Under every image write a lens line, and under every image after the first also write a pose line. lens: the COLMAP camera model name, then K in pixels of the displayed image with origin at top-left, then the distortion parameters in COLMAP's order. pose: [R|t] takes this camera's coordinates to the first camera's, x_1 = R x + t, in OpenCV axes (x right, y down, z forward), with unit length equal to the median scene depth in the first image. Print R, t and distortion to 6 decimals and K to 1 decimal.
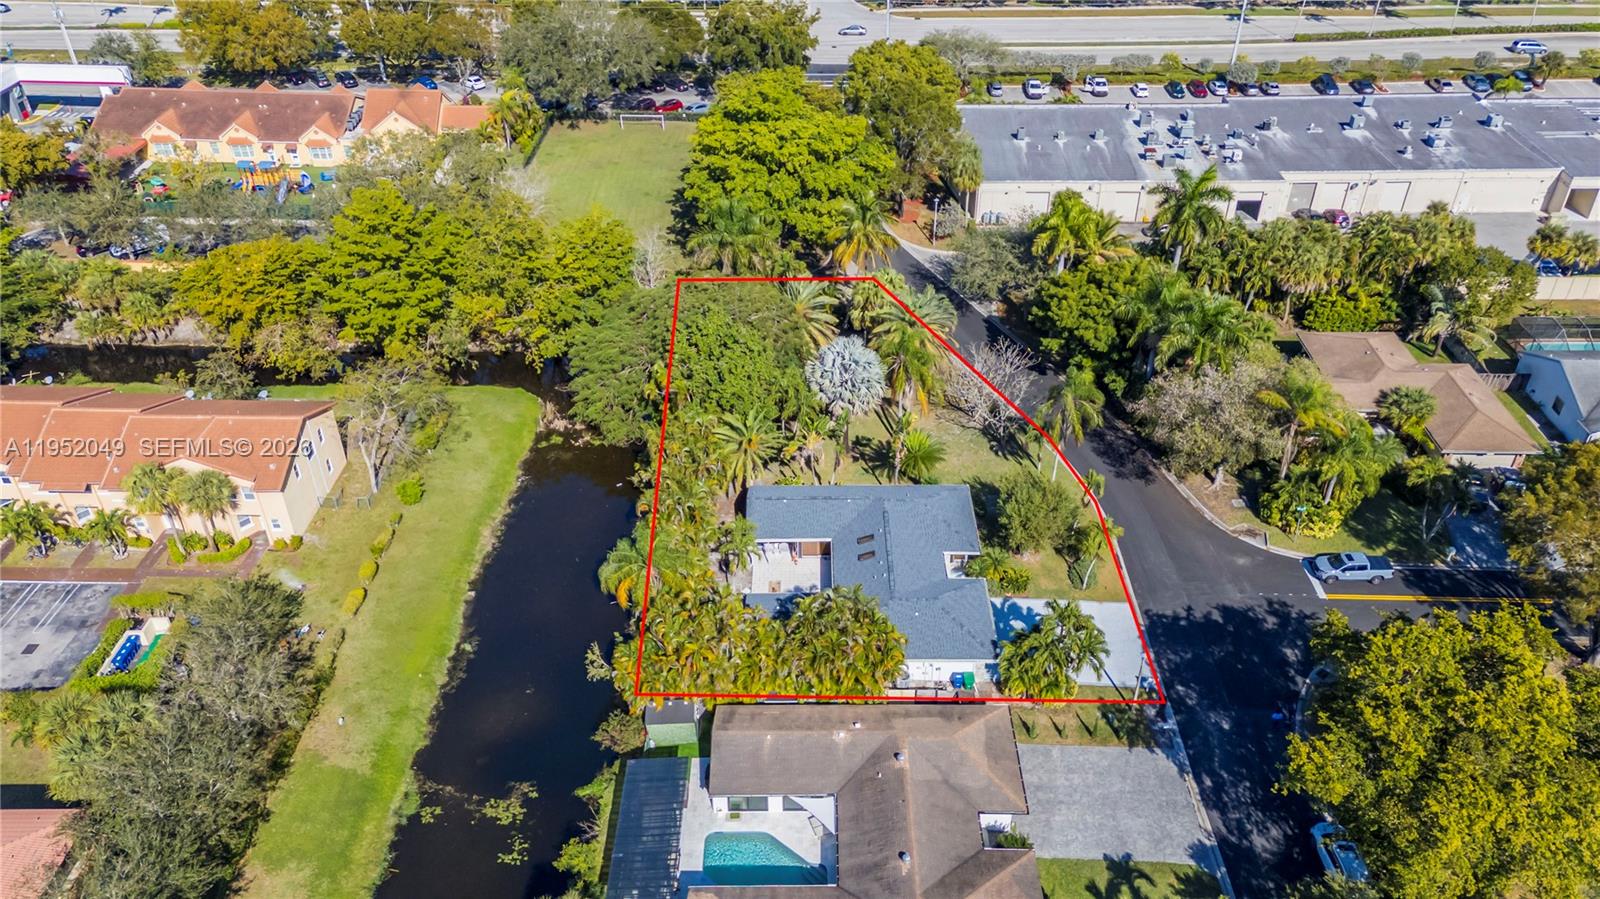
lens RADIAL K [[1206.5, 0, 796.5], [0, 1206.5, 405.5], [0, 0, 1]] dist [0.082593, 0.002145]
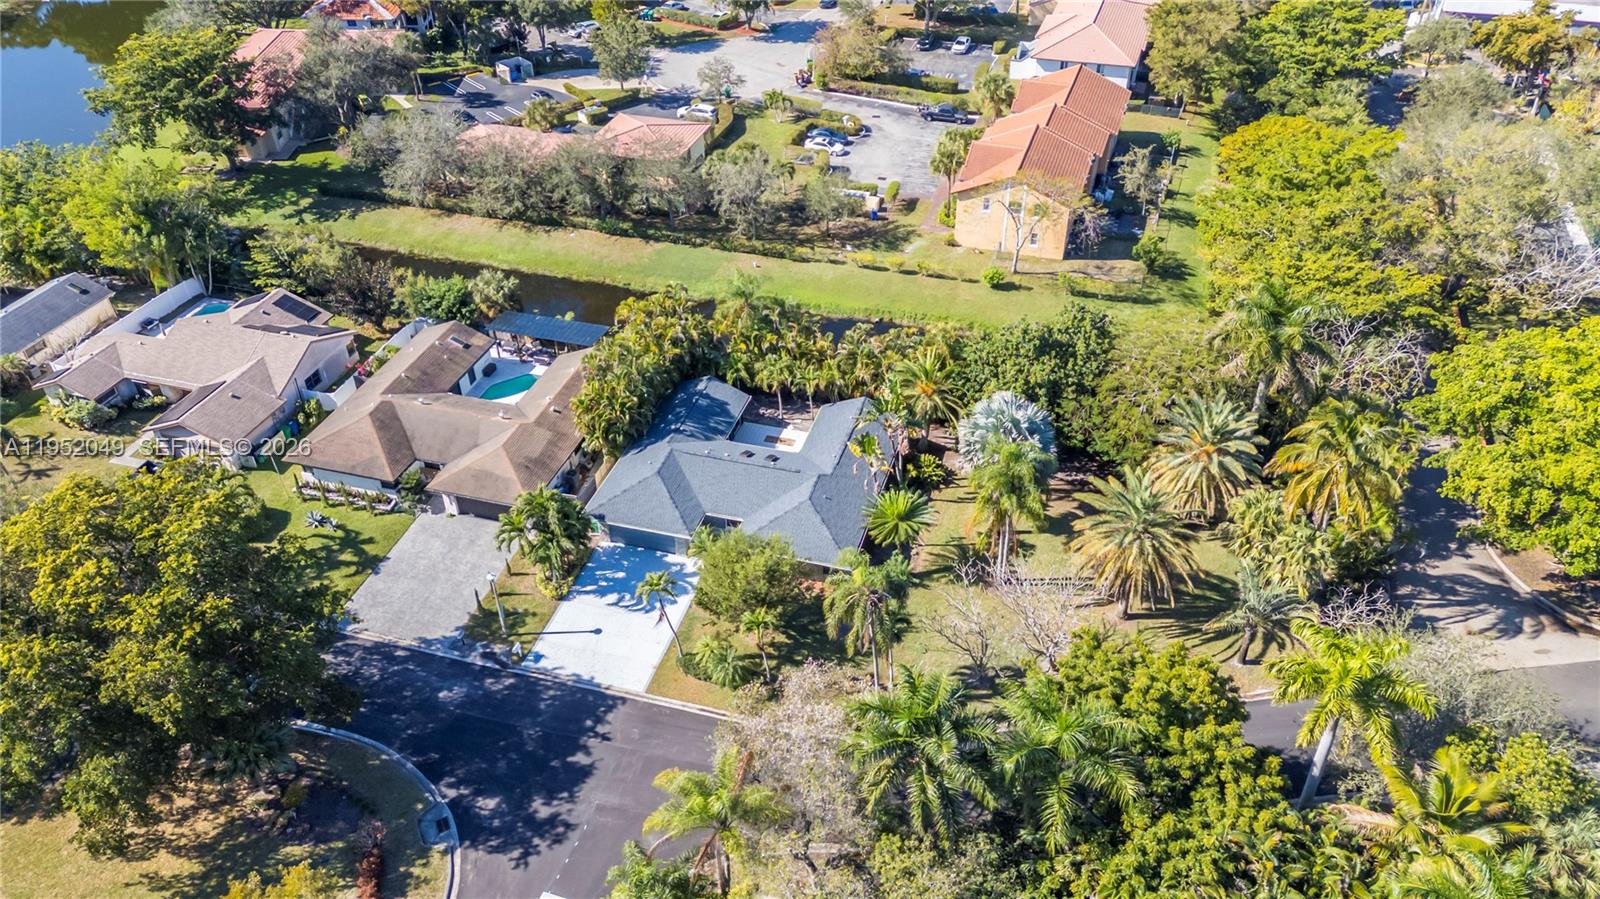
lens RADIAL K [[1206.5, 0, 796.5], [0, 1206.5, 405.5], [0, 0, 1]] dist [0.082593, 0.002145]
pose [[-0.276450, 0.557050, -0.783116, 0.905002], [-0.513378, 0.603261, 0.610344, -0.593703], [0.812415, 0.570764, 0.119206, 1.007364]]
